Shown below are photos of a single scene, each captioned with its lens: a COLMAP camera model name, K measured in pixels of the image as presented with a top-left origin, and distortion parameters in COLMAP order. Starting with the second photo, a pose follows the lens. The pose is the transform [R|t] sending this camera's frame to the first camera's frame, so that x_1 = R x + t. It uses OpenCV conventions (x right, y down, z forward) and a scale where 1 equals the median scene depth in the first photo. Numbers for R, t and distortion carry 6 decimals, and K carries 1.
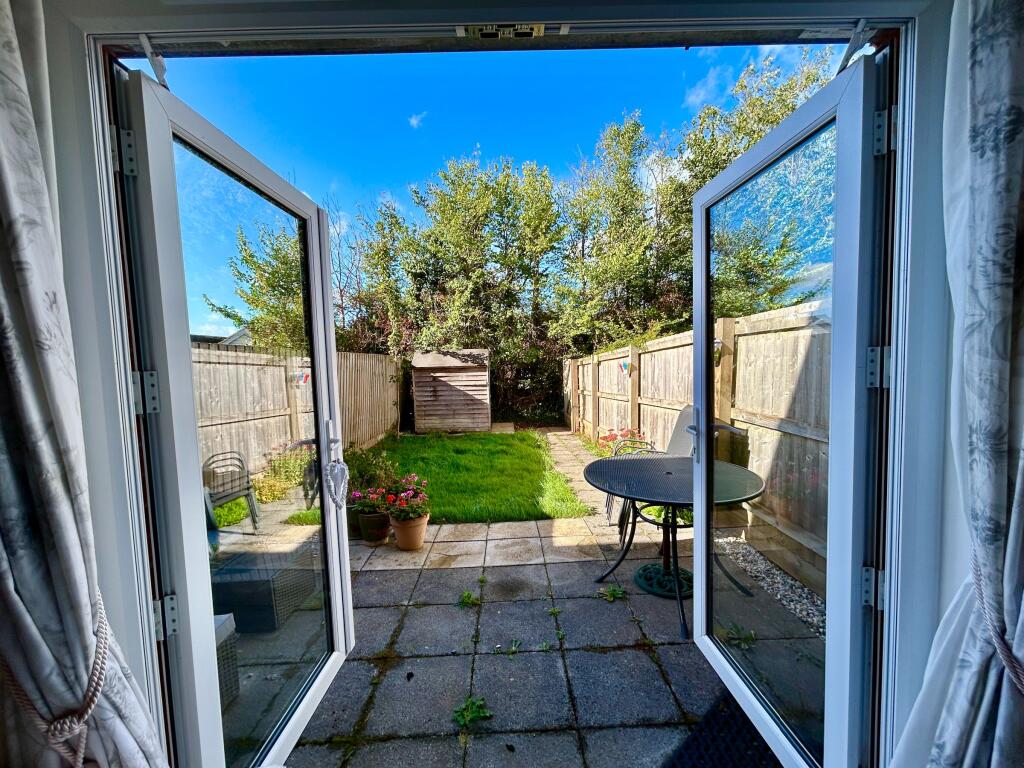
lens RADIAL K [[409.5, 0, 514.7], [0, 409.5, 385.2], [0, 0, 1]] dist [0.000226, -0.000153]
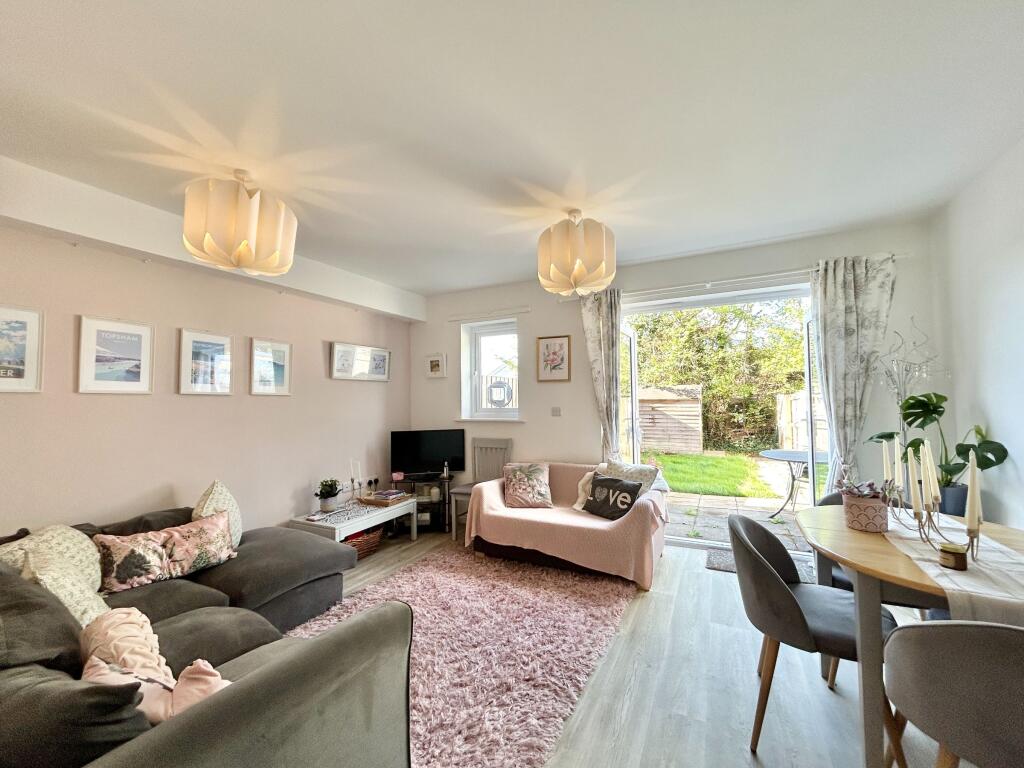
lens RADIAL K [[409.5, 0, 515.3], [0, 409.5, 385.9], [0, 0, 1]] dist [0.000226, -0.000153]
pose [[0.883215, 0.003562, -0.468955, 0.015767], [-0.043905, 0.996207, -0.075123, 0.025562], [0.466908, 0.086939, 0.880022, -0.278257]]
